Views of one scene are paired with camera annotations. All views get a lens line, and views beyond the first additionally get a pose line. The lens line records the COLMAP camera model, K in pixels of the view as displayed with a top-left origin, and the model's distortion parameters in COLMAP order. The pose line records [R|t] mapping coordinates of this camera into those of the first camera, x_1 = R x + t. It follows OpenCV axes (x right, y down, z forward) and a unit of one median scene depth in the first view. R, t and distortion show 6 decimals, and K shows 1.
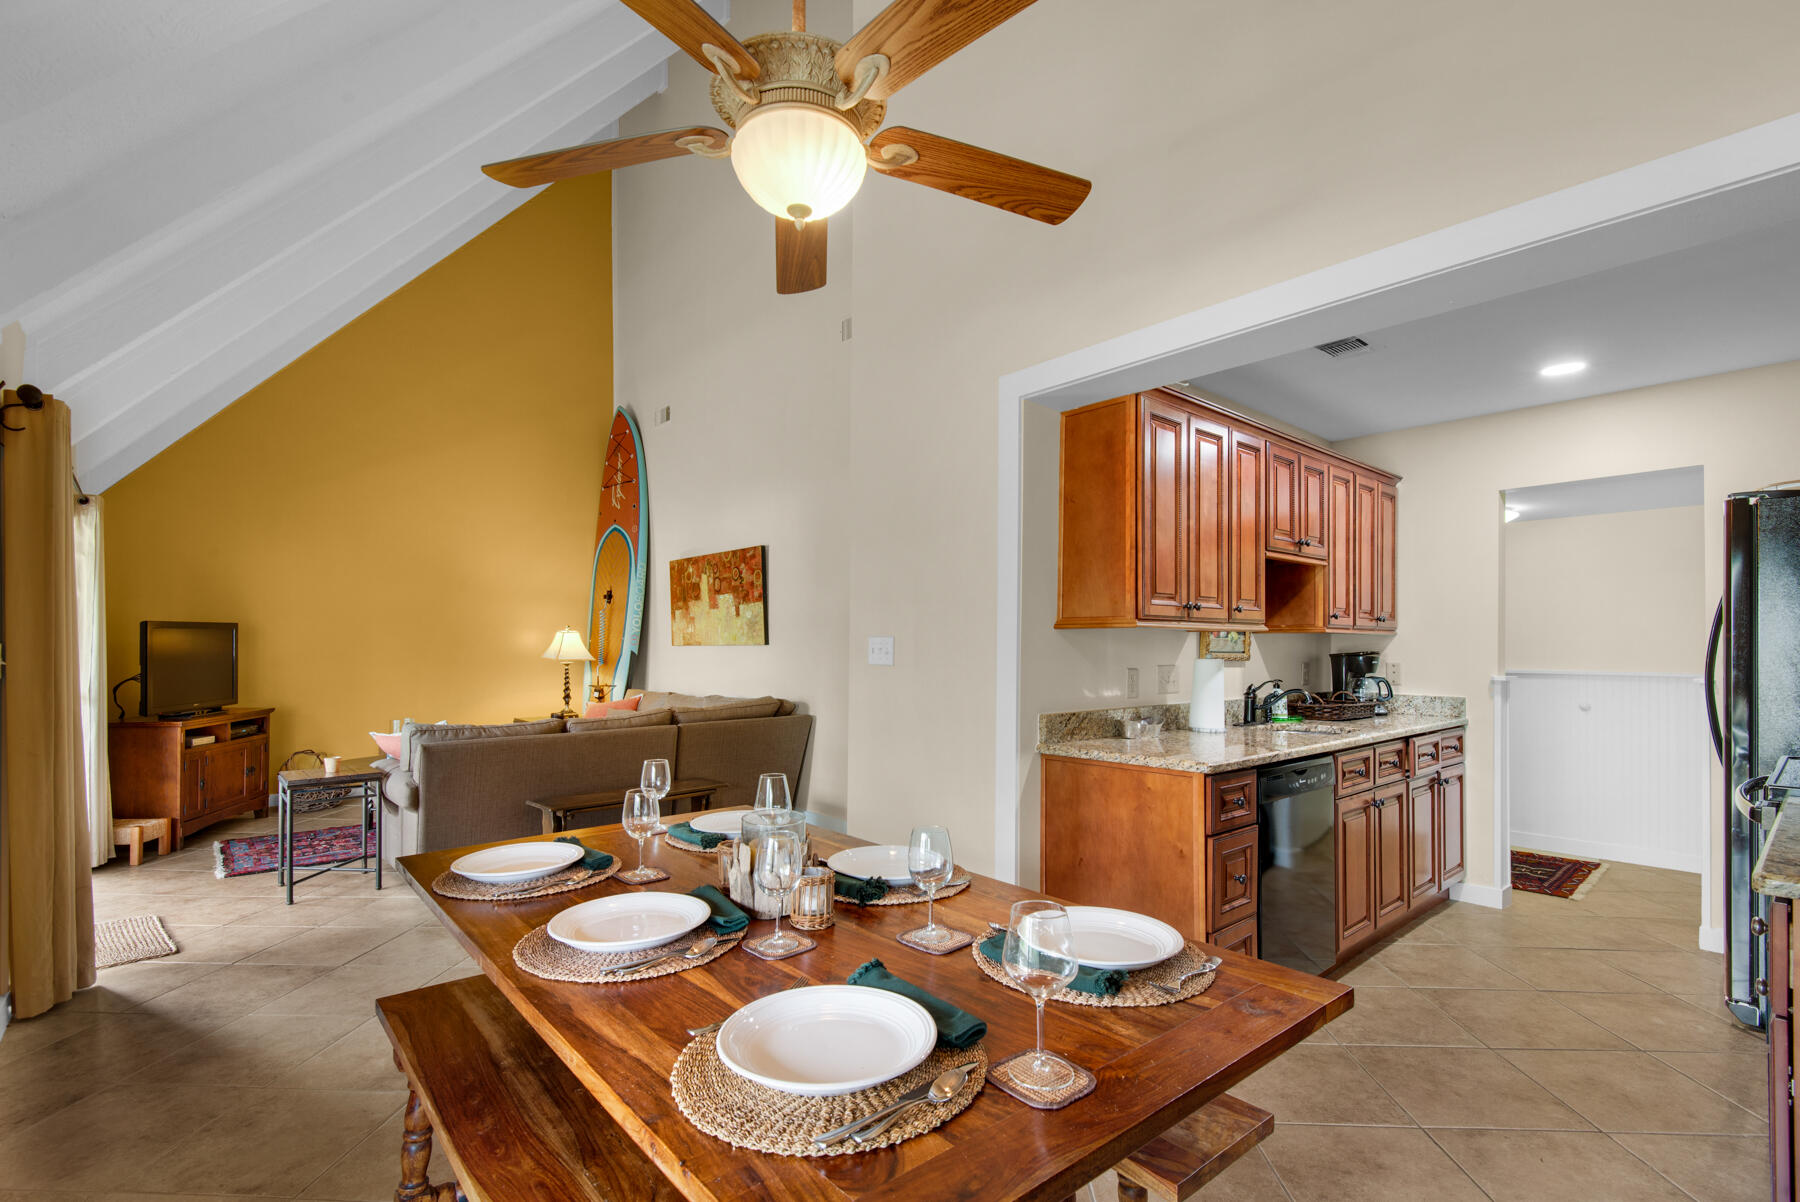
lens RADIAL K [[826.1, 0, 918.4], [0, 826.1, 633.0], [0, 0, 1]] dist [0.020649, -0.010883]
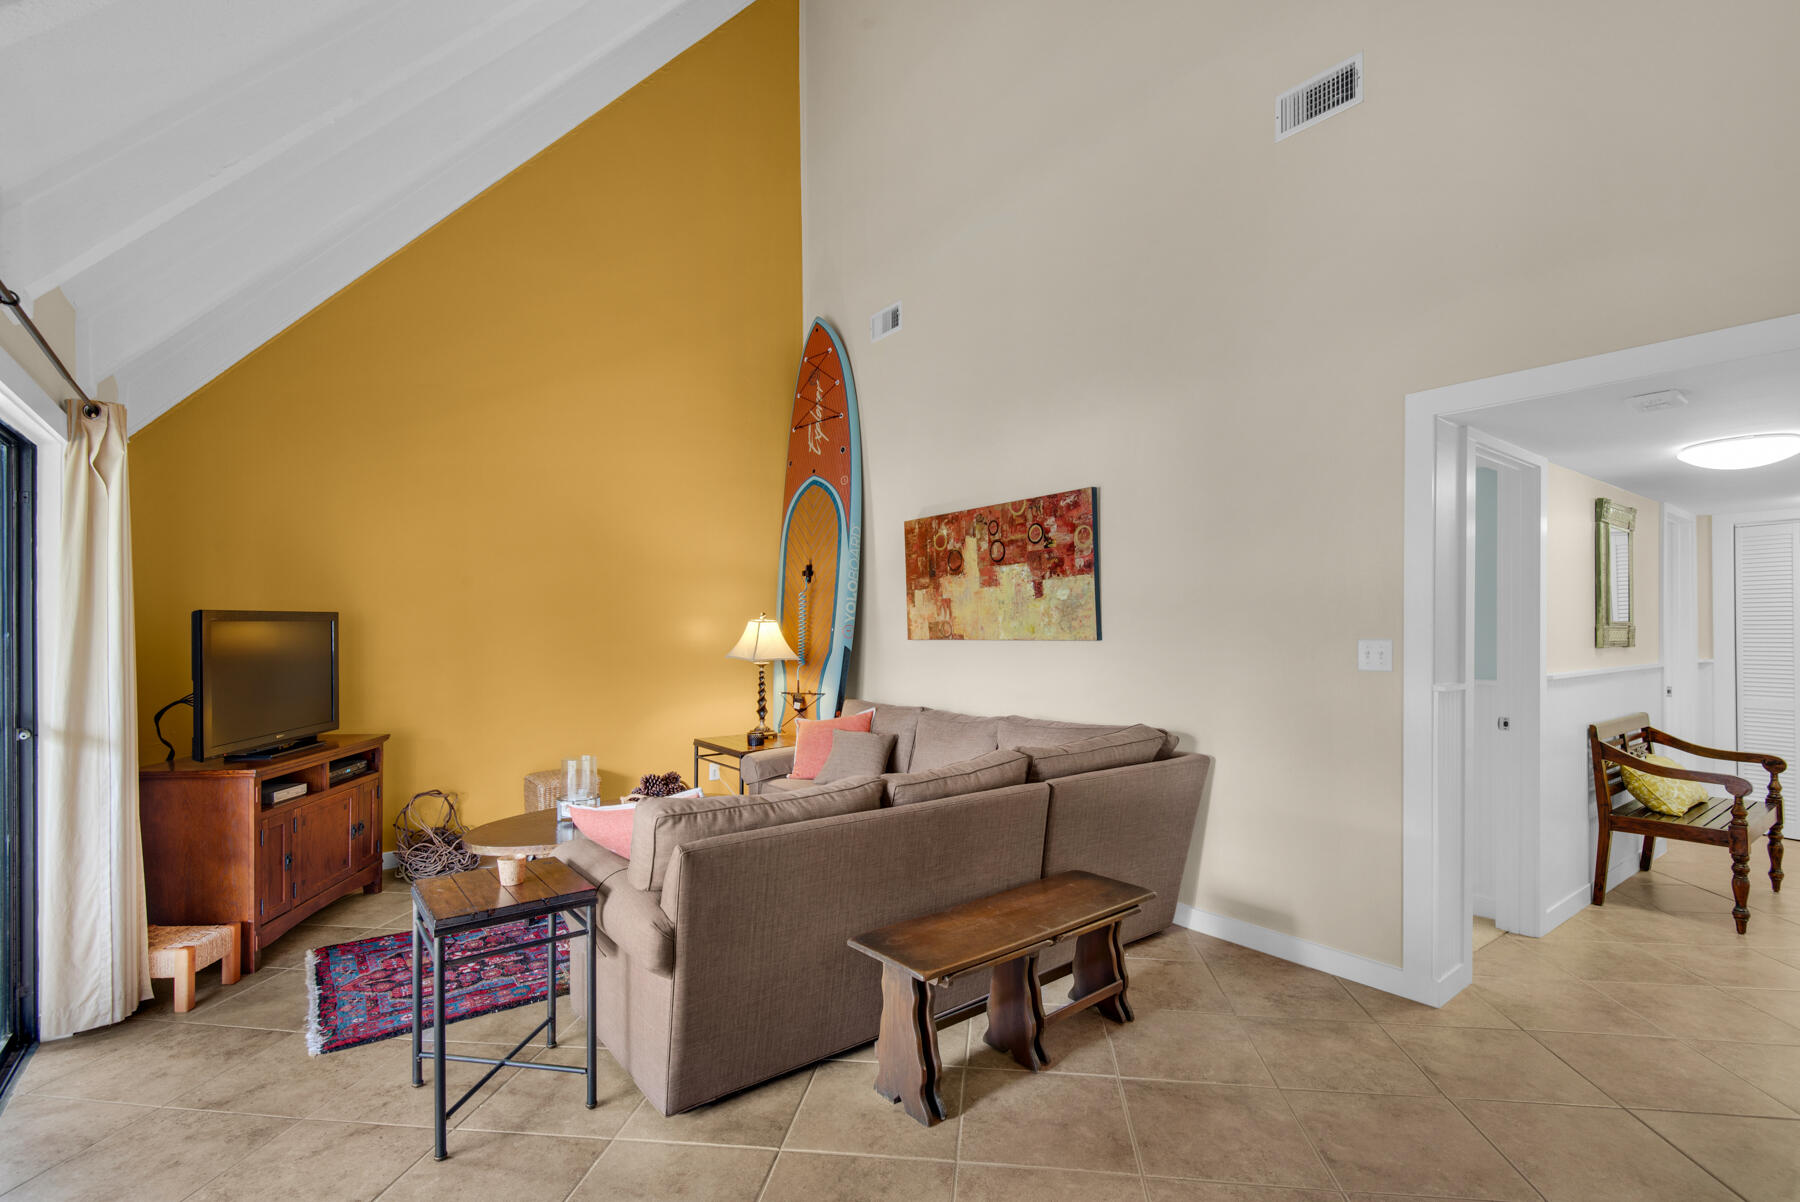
lens RADIAL K [[826.1, 0, 922.5], [0, 826.1, 626.7], [0, 0, 1]] dist [0.020649, -0.010883]
pose [[0.997389, -0.005568, -0.071997, -0.295769], [0.006308, 0.999930, 0.010056, -0.003833], [0.071936, -0.010484, 0.997354, 0.361905]]
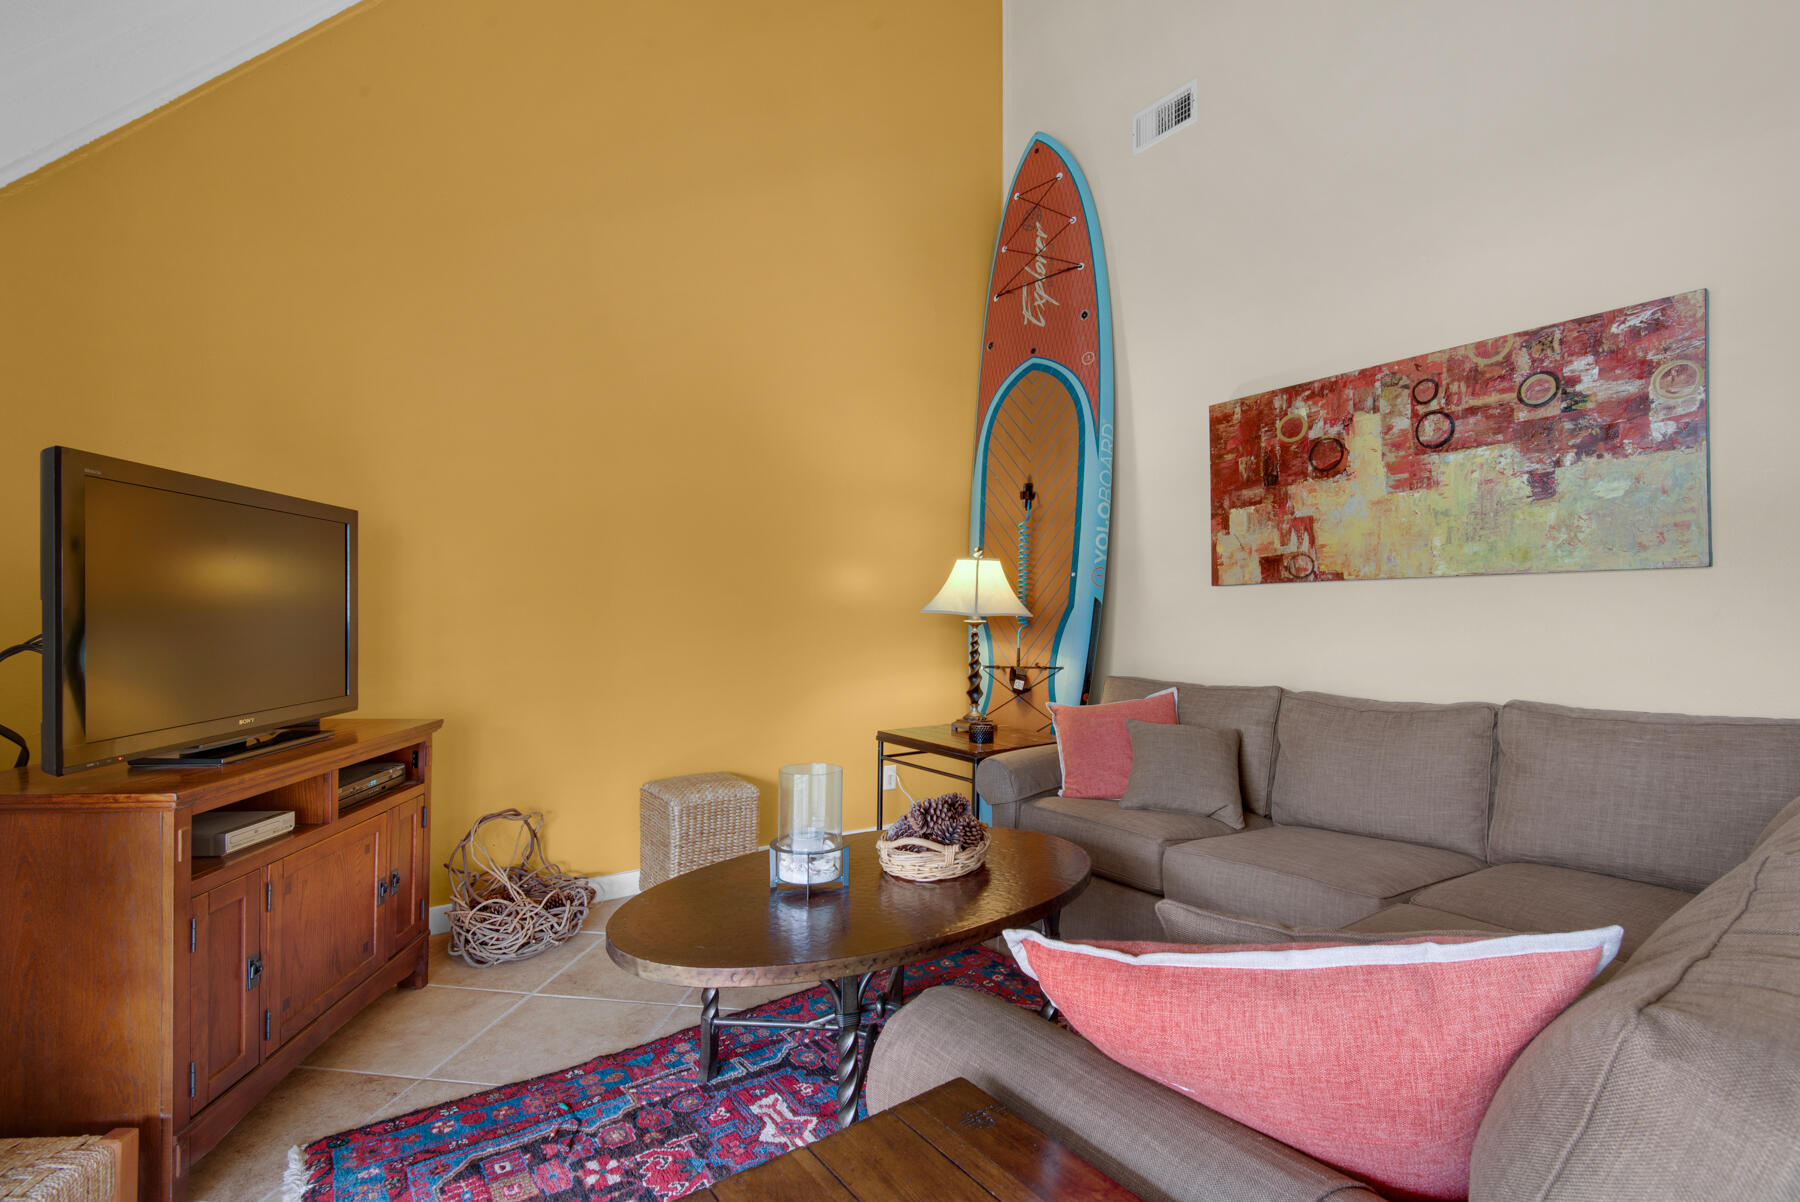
lens RADIAL K [[826.1, 0, 933.4], [0, 826.1, 622.0], [0, 0, 1]] dist [0.020649, -0.010883]
pose [[0.996524, 0.005351, -0.083140, -0.528031], [-0.004043, 0.999865, 0.015896, 0.036944], [0.083214, -0.015504, 0.996411, 0.650024]]
